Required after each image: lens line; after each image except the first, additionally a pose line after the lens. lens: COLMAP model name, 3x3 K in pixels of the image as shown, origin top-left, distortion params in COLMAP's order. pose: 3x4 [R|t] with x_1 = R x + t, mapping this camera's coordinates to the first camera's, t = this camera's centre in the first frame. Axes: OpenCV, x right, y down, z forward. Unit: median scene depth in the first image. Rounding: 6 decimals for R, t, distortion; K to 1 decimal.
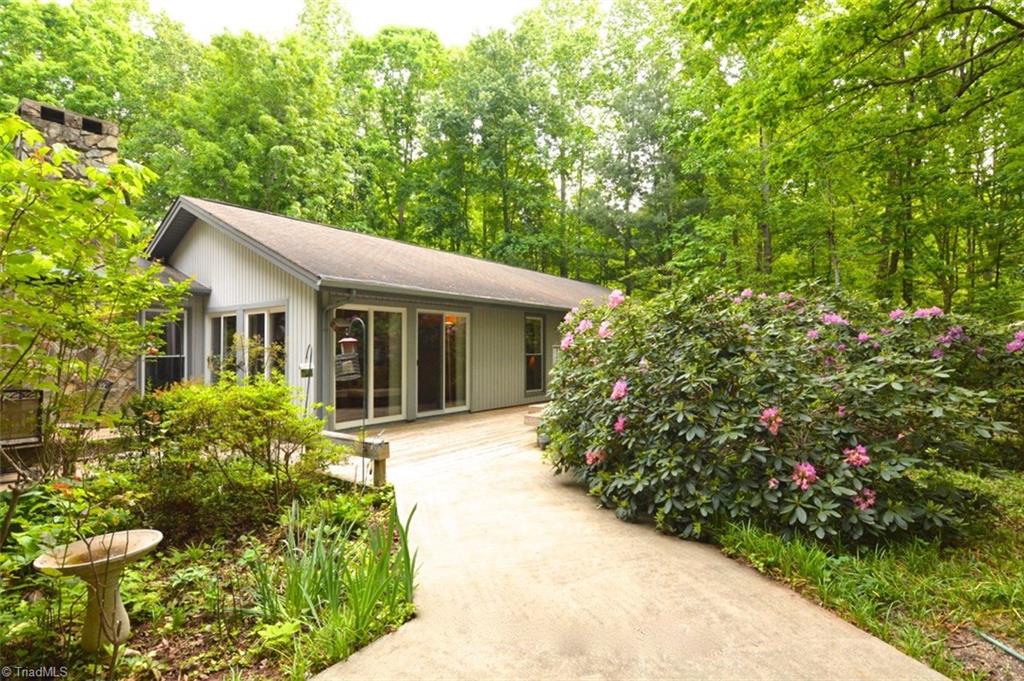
lens RADIAL K [[497.9, 0, 512.0], [0, 497.9, 340.5], [0, 0, 1]] dist [-0.000869, -0.015775]
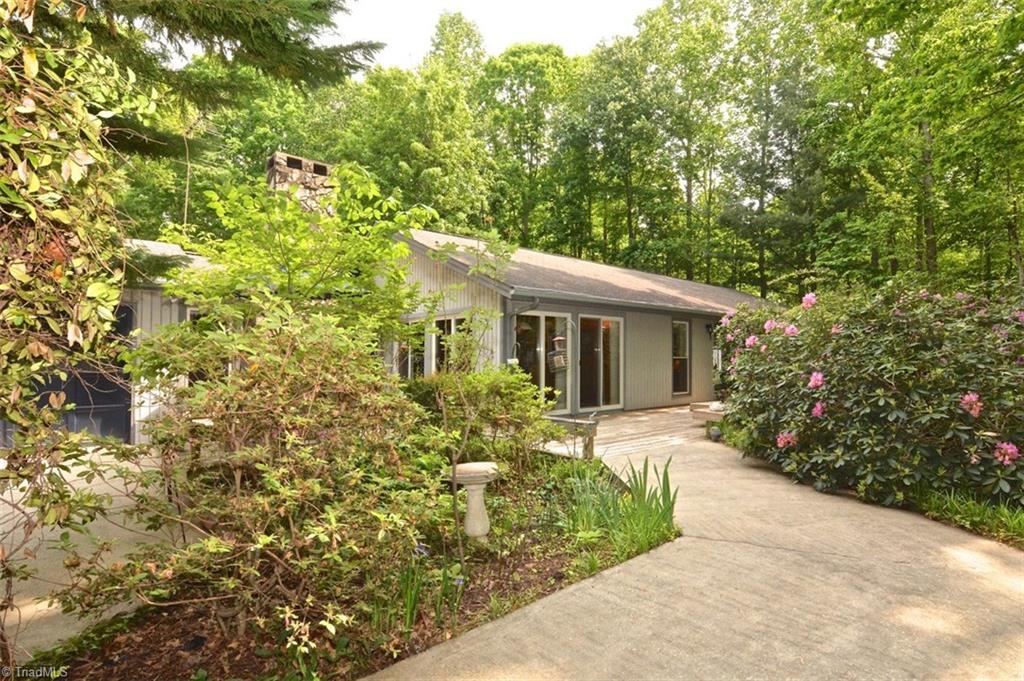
lens RADIAL K [[506.8, 0, 512.0], [0, 506.8, 340.5], [0, 0, 1]] dist [-0.016087, -0.005479]
pose [[0.976564, -0.001059, -0.215223, -0.086731], [-0.002165, 0.999889, -0.014742, 0.010958], [0.215214, 0.014863, 0.976454, -0.112867]]
